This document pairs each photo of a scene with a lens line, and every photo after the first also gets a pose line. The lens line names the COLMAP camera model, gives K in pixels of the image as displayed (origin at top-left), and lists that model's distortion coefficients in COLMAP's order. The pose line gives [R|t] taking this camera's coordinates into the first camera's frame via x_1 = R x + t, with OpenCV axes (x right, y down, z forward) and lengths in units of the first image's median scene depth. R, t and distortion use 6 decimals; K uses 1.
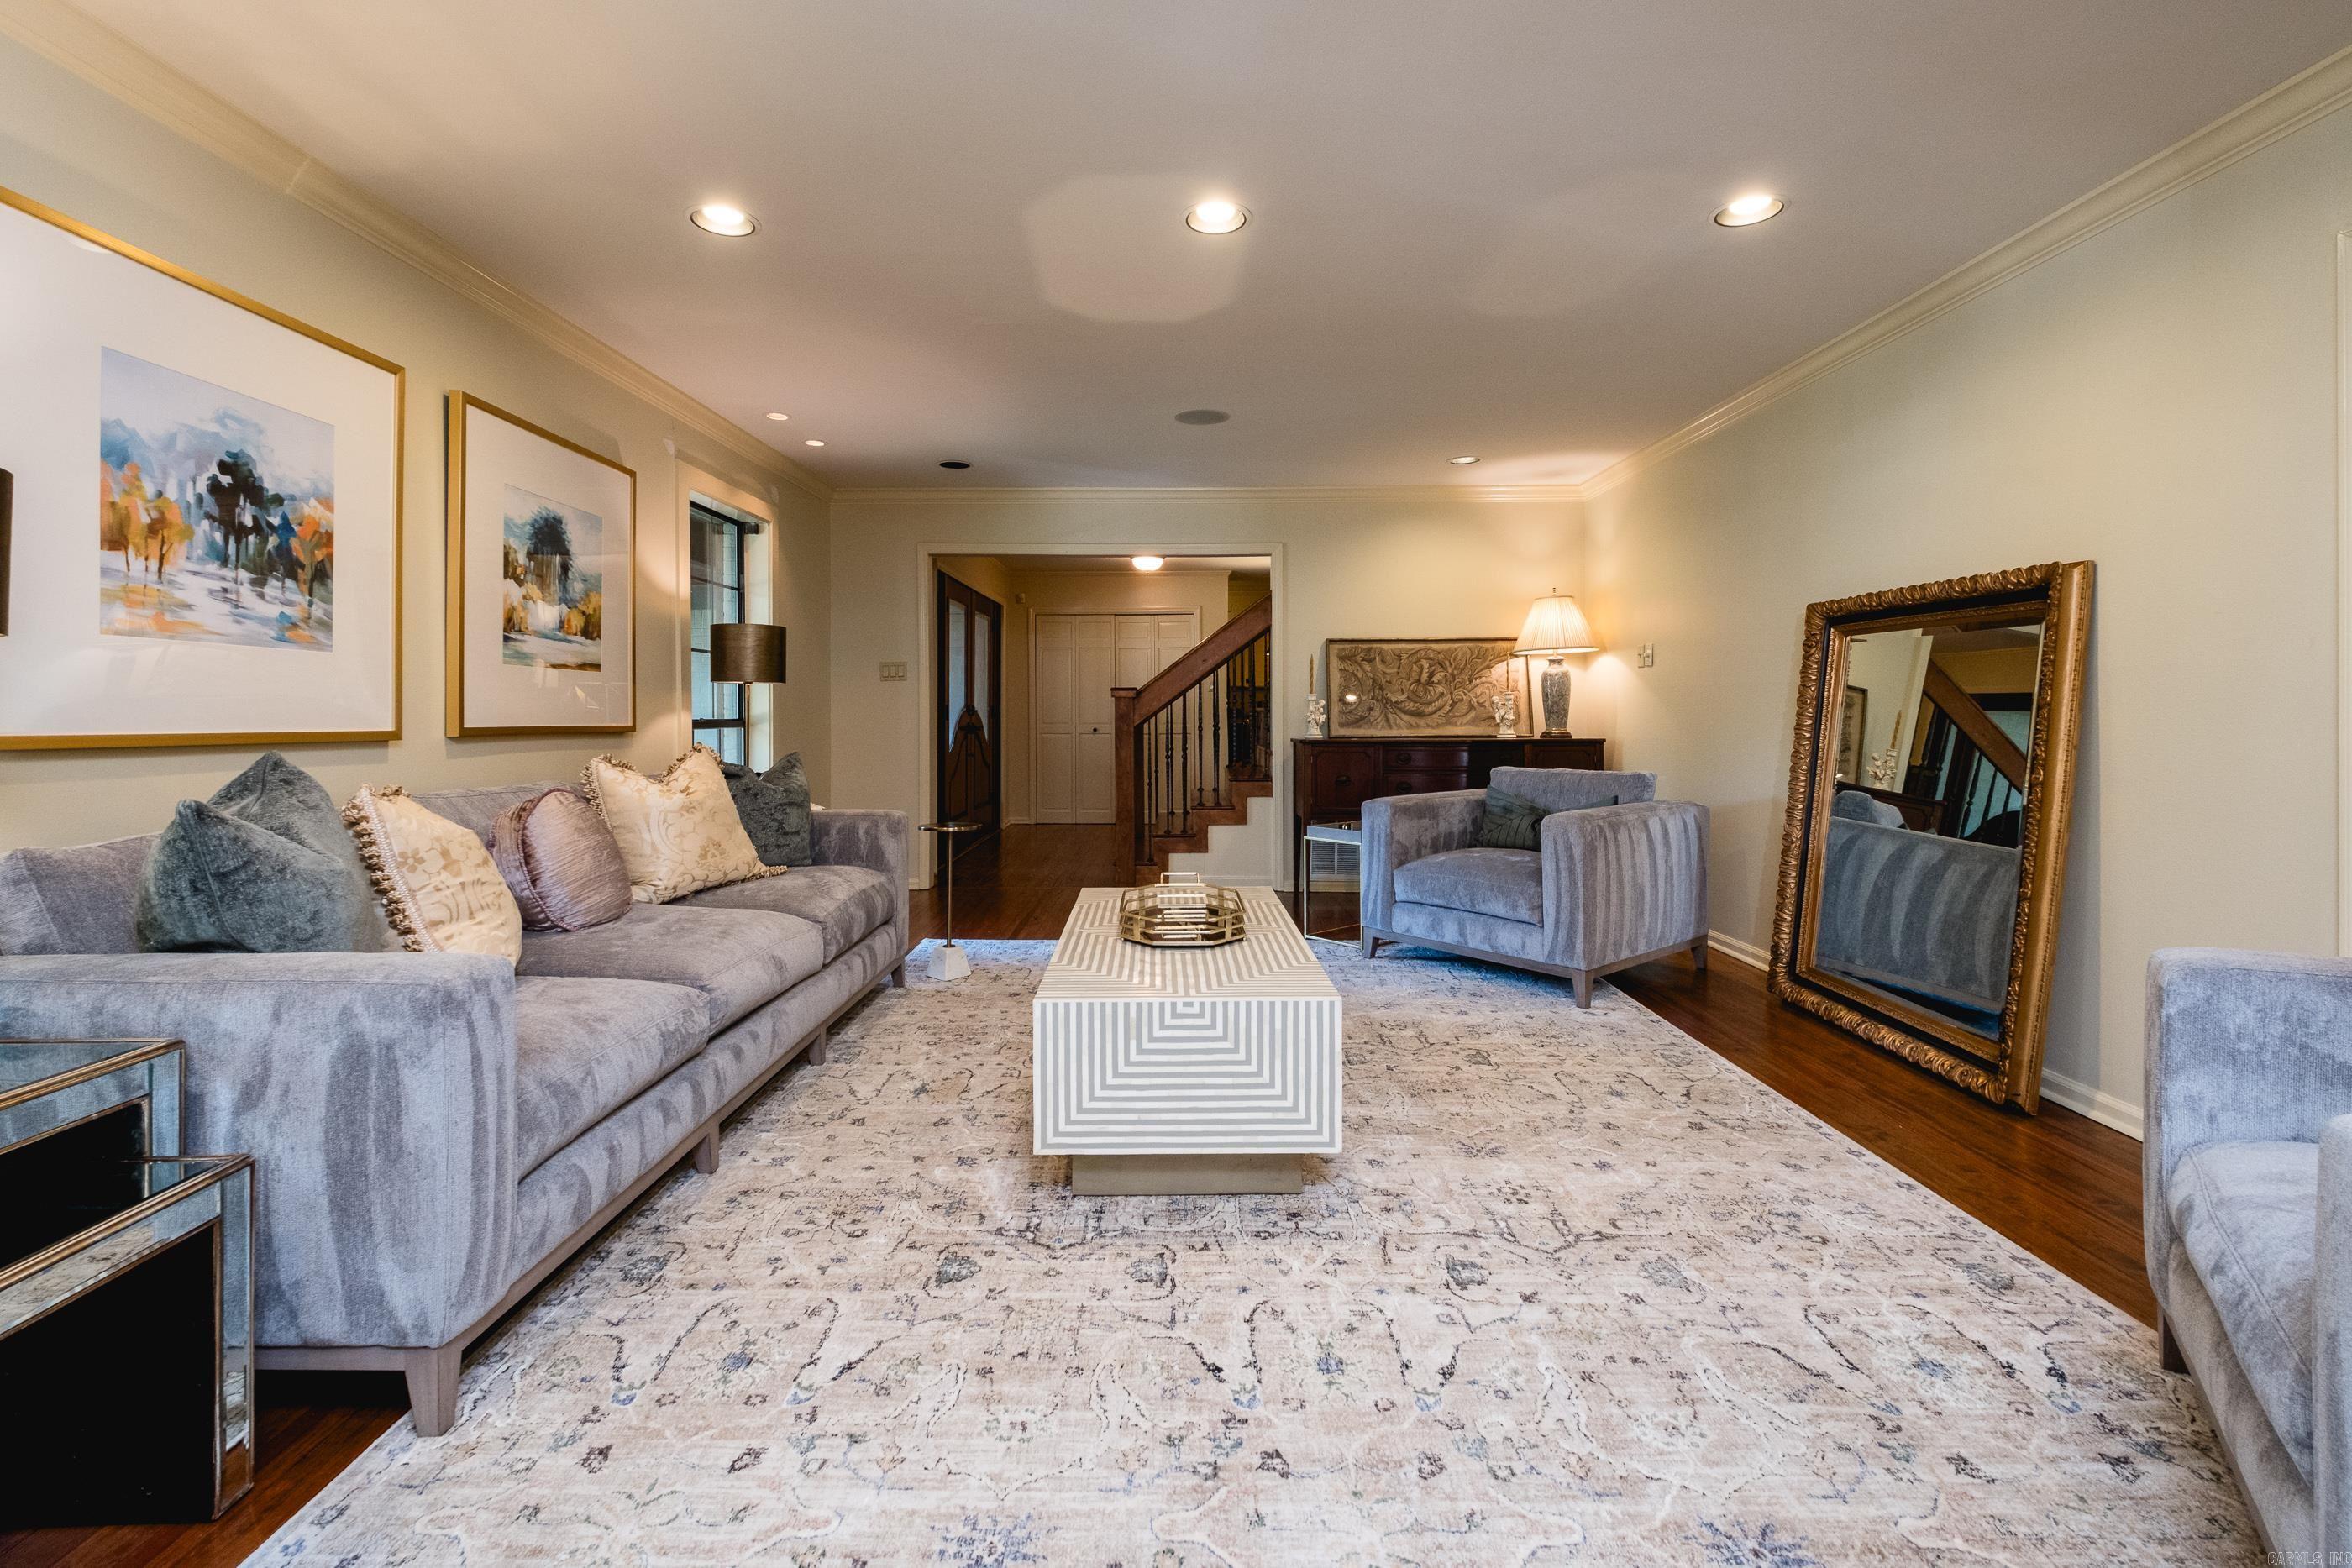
lens RADIAL K [[1012.0, 0, 1176.0], [0, 1012.0, 784.0], [0, 0, 1]] dist [-0.017872, -0.000272]
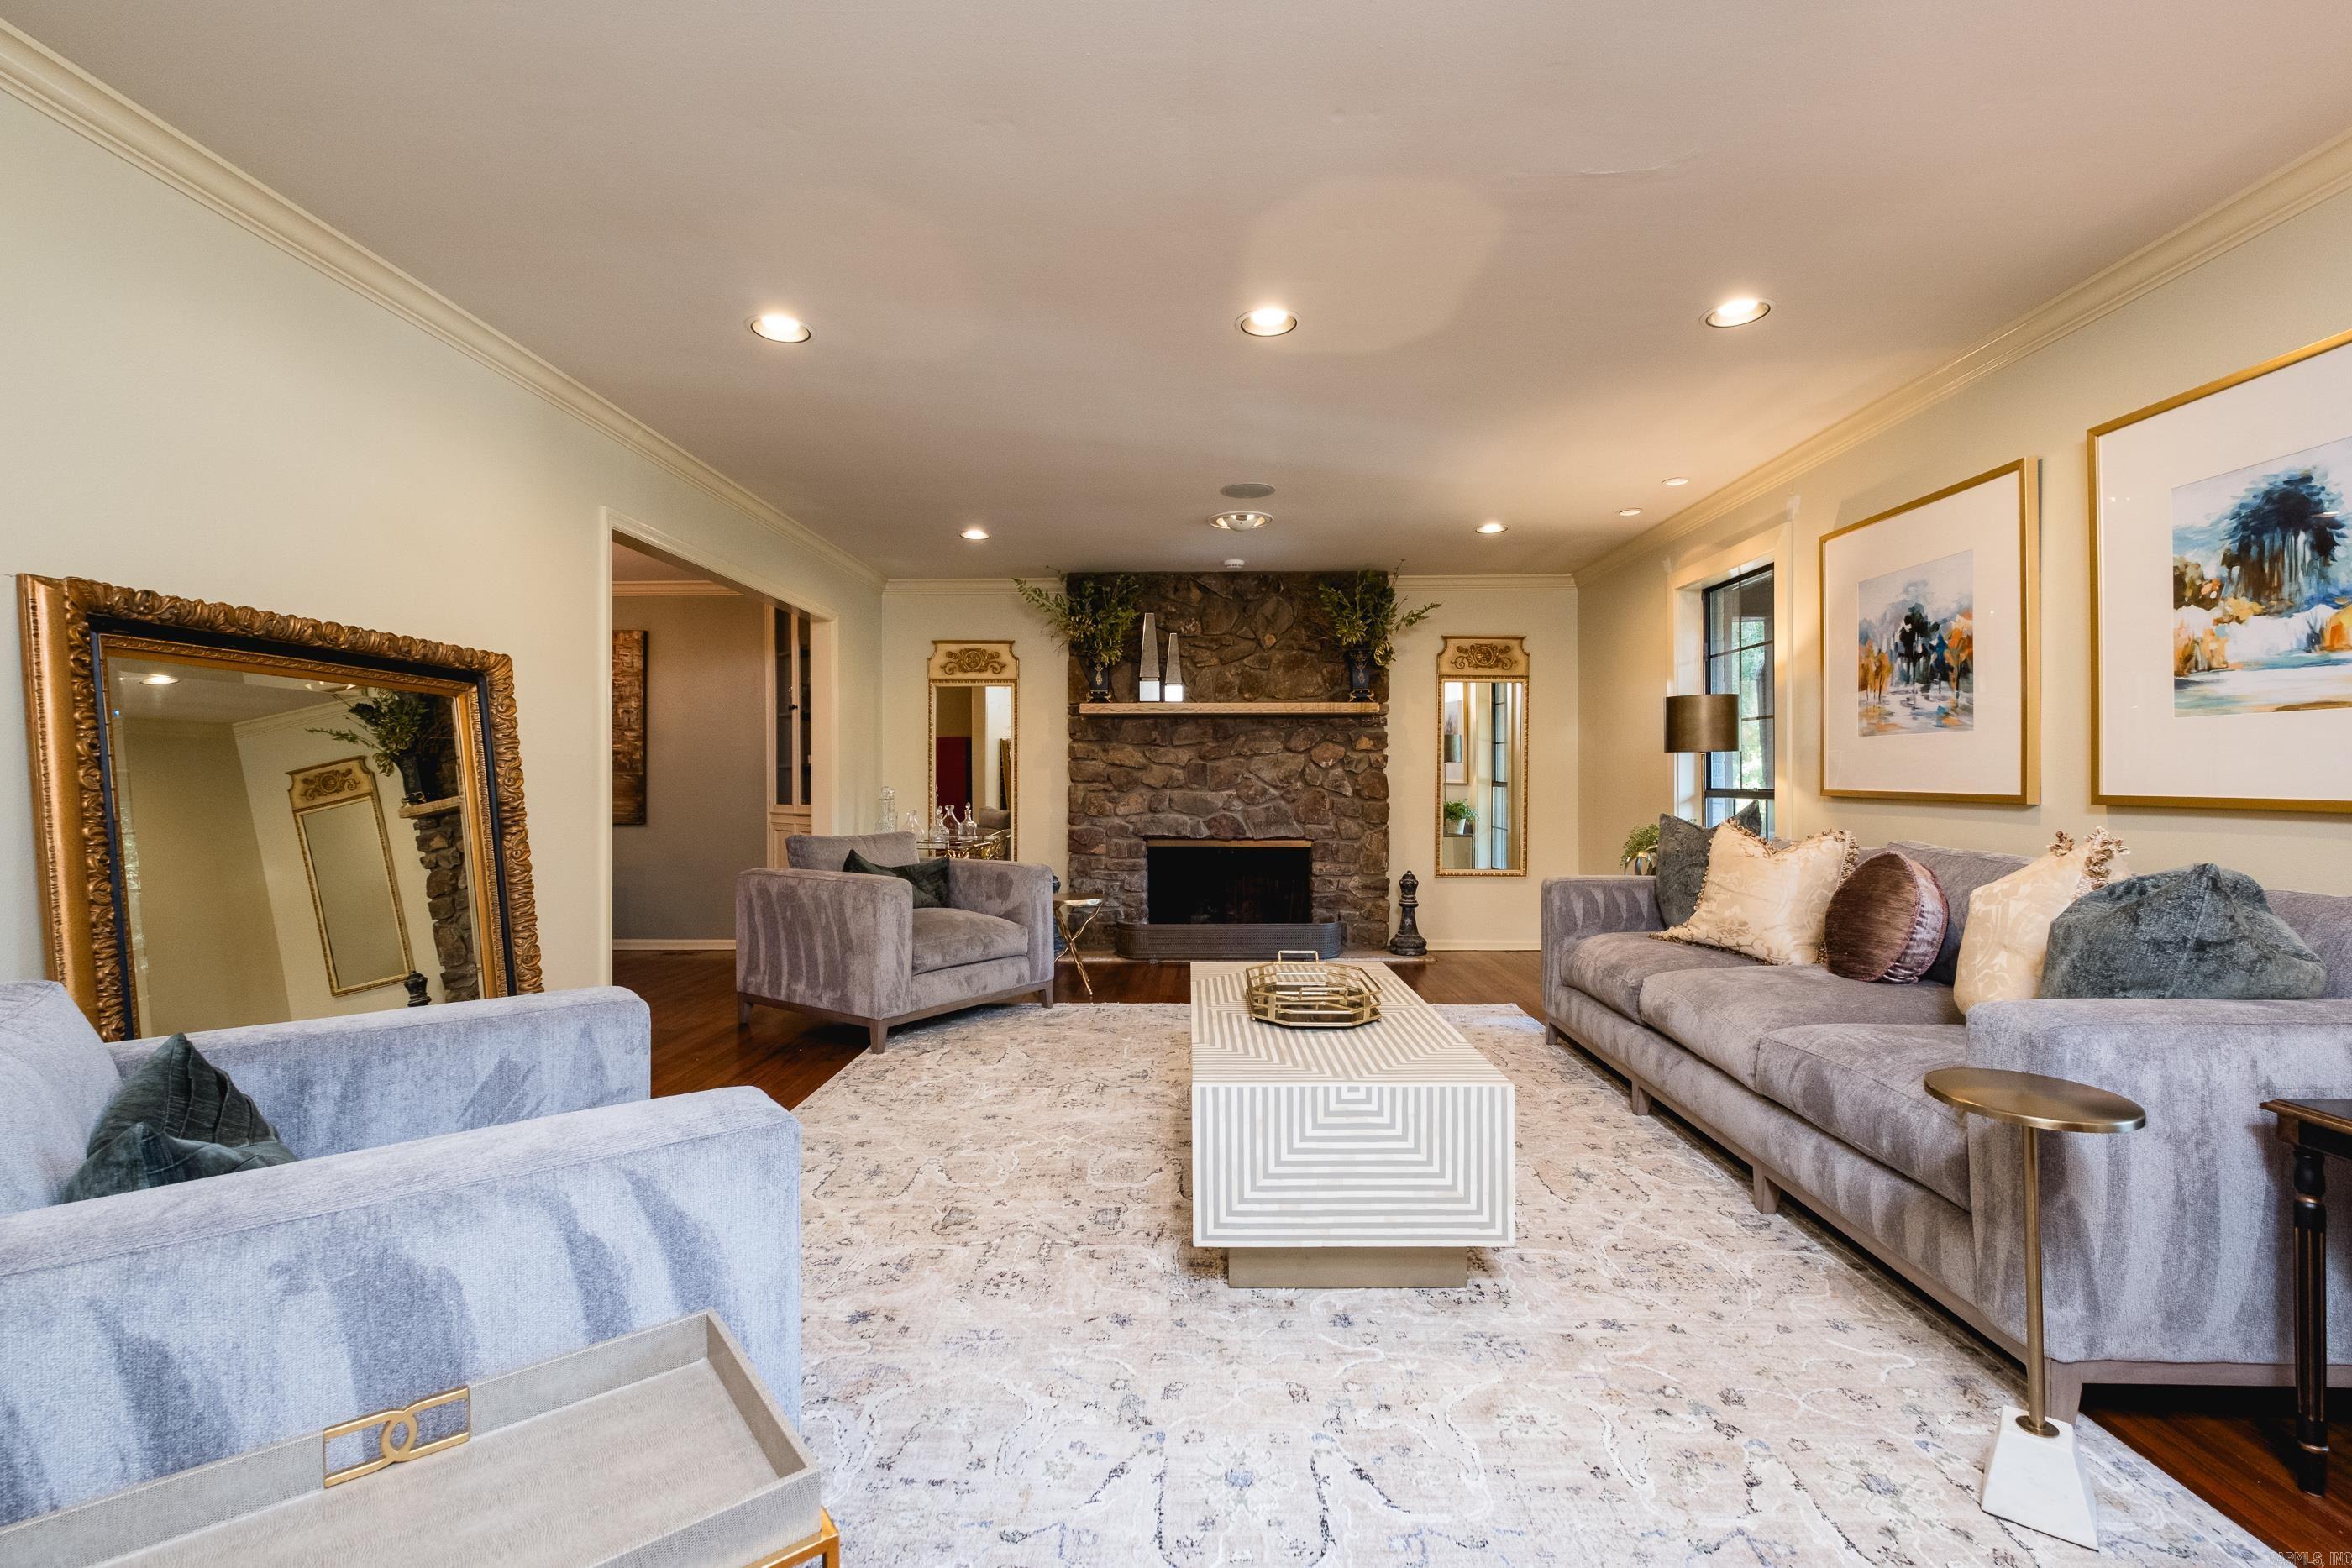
lens RADIAL K [[1012.0, 0, 1176.0], [0, 1012.0, 784.0], [0, 0, 1]] dist [-0.017872, -0.000272]
pose [[-0.999649, 0.012249, 0.023485, 0.134201], [0.013965, 0.997132, 0.074377, -0.181755], [-0.022507, 0.074679, -0.996954, 2.407565]]
